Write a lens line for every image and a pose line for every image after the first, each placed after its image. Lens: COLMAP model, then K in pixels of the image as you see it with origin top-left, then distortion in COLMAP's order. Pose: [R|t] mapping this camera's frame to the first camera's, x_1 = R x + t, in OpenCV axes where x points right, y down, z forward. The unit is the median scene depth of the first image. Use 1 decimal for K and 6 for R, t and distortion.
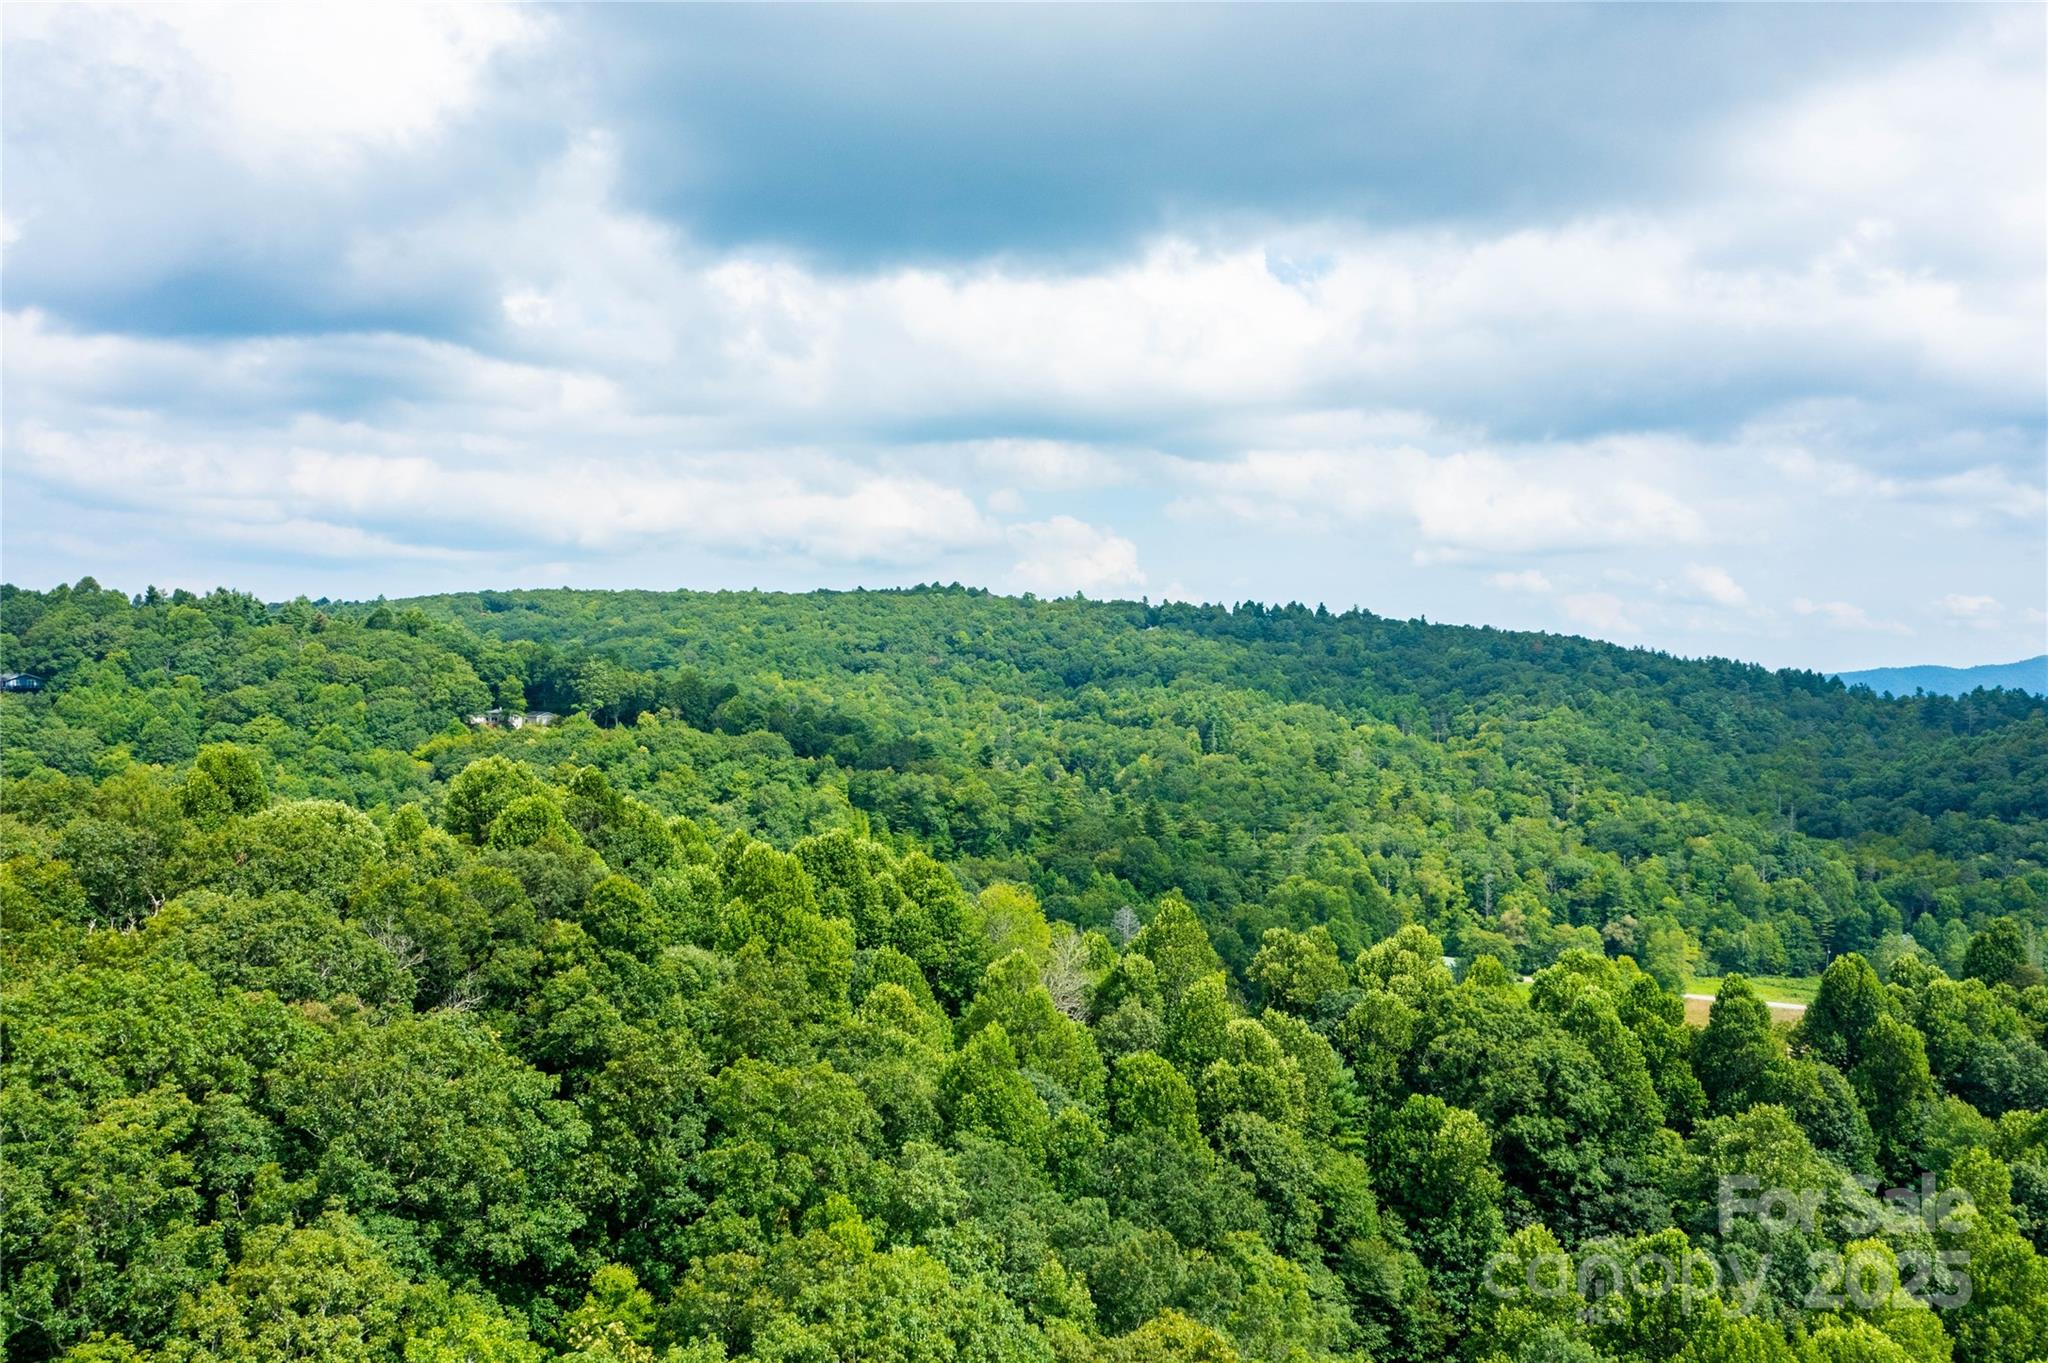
lens RADIAL K [[1612.1, 0, 1022.9], [0, 1612.1, 676.5], [0, 0, 1]] dist [-0.004594, -0.011281]
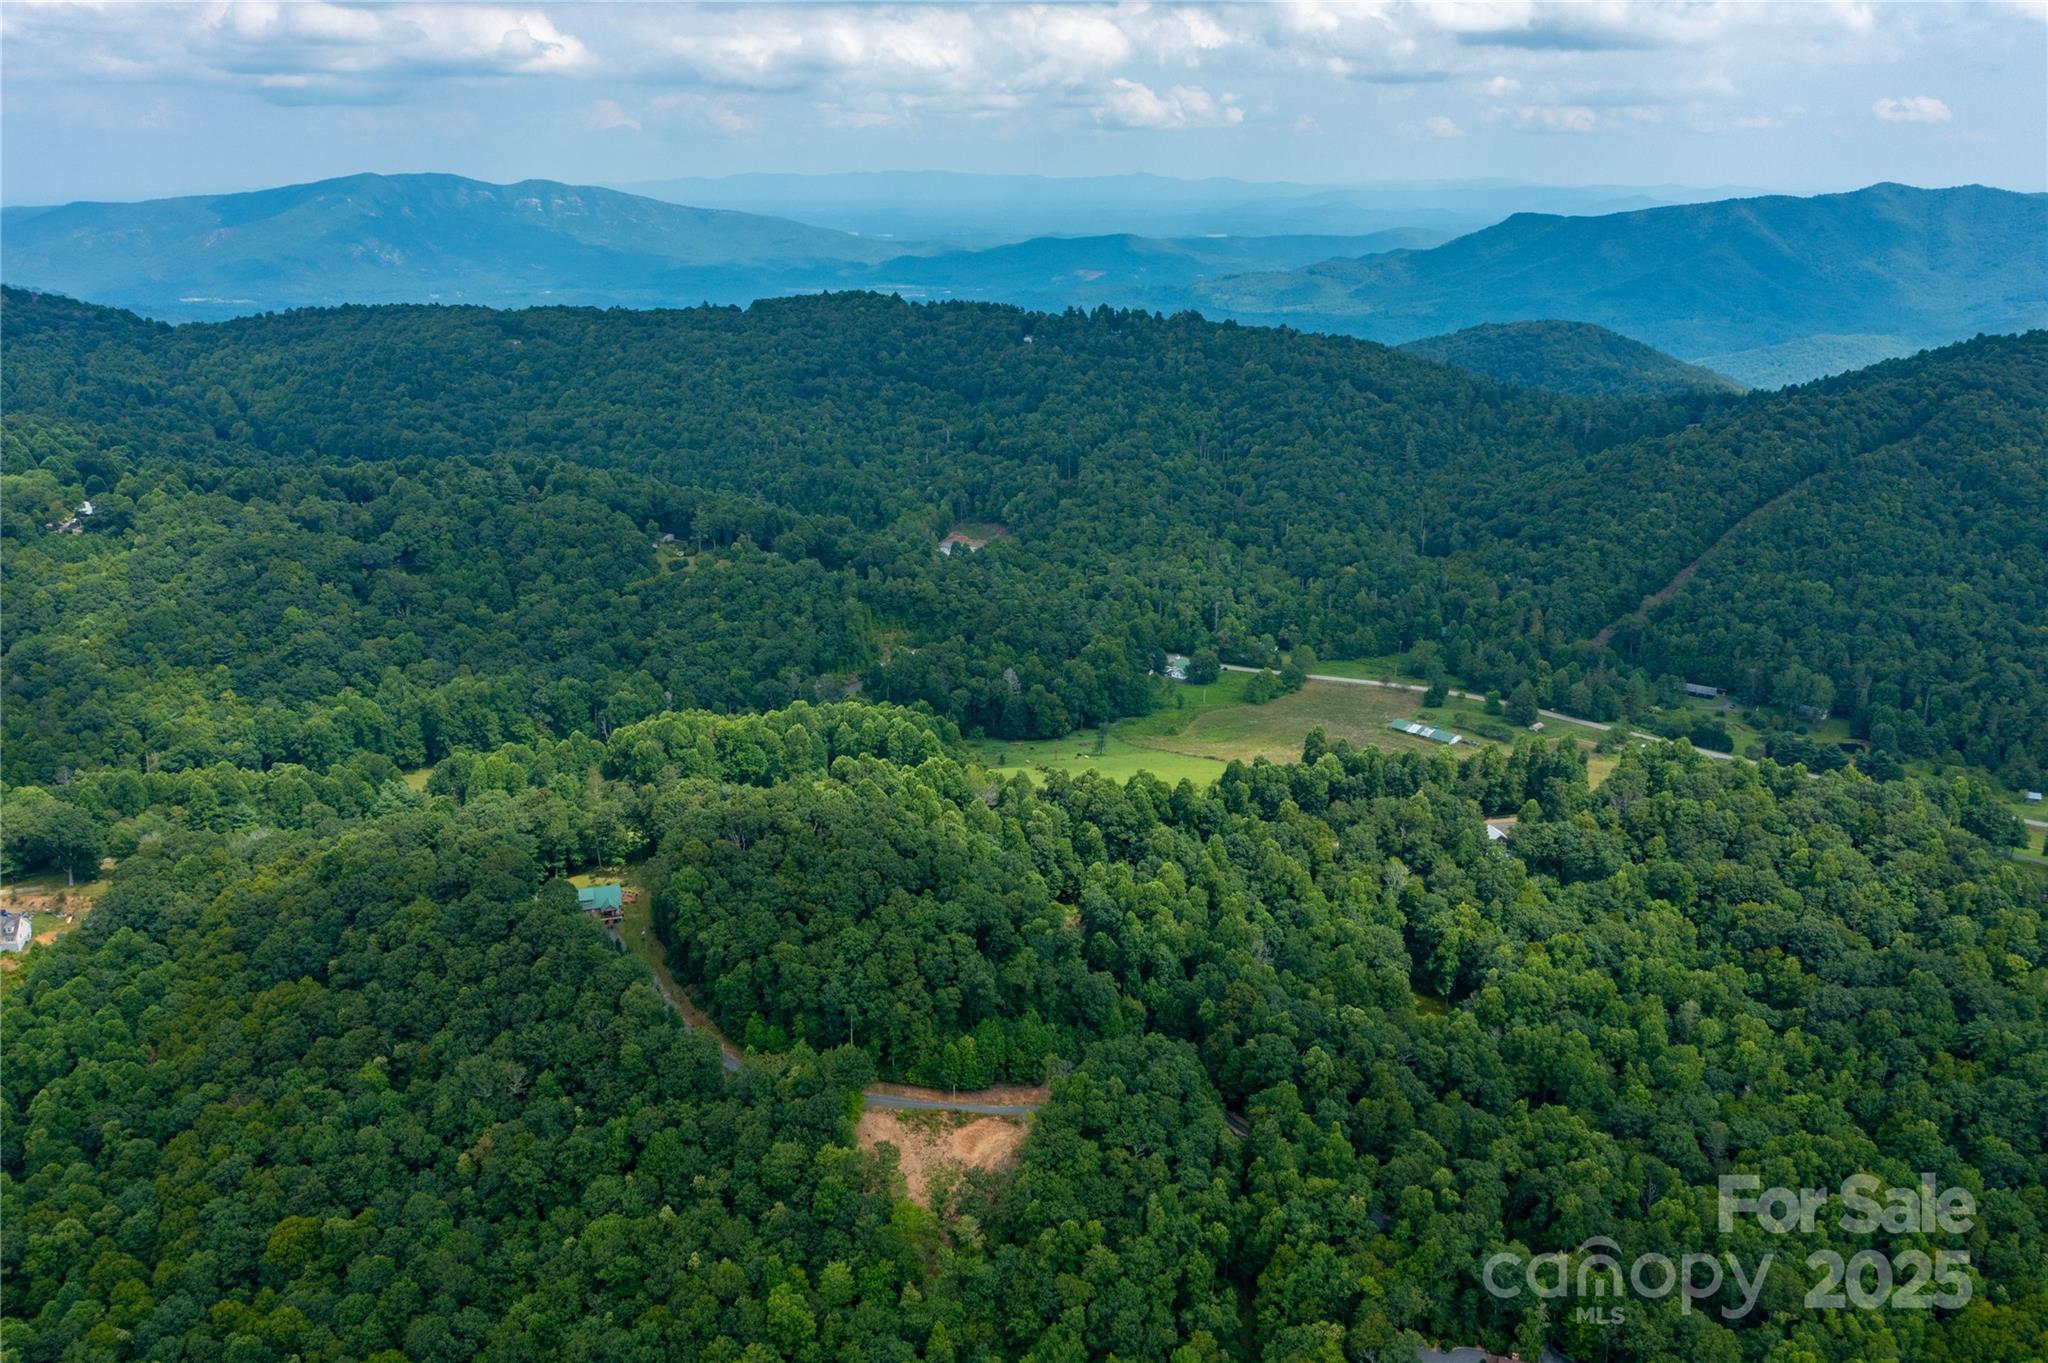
lens RADIAL K [[1612.1, 0, 1022.9], [0, 1612.1, 676.5], [0, 0, 1]] dist [-0.004594, -0.011281]
pose [[0.997274, -0.041589, 0.060956, -0.099999], [0.021700, 0.954809, 0.296426, -1.025447], [-0.070530, -0.294295, 0.953109, -2.146562]]
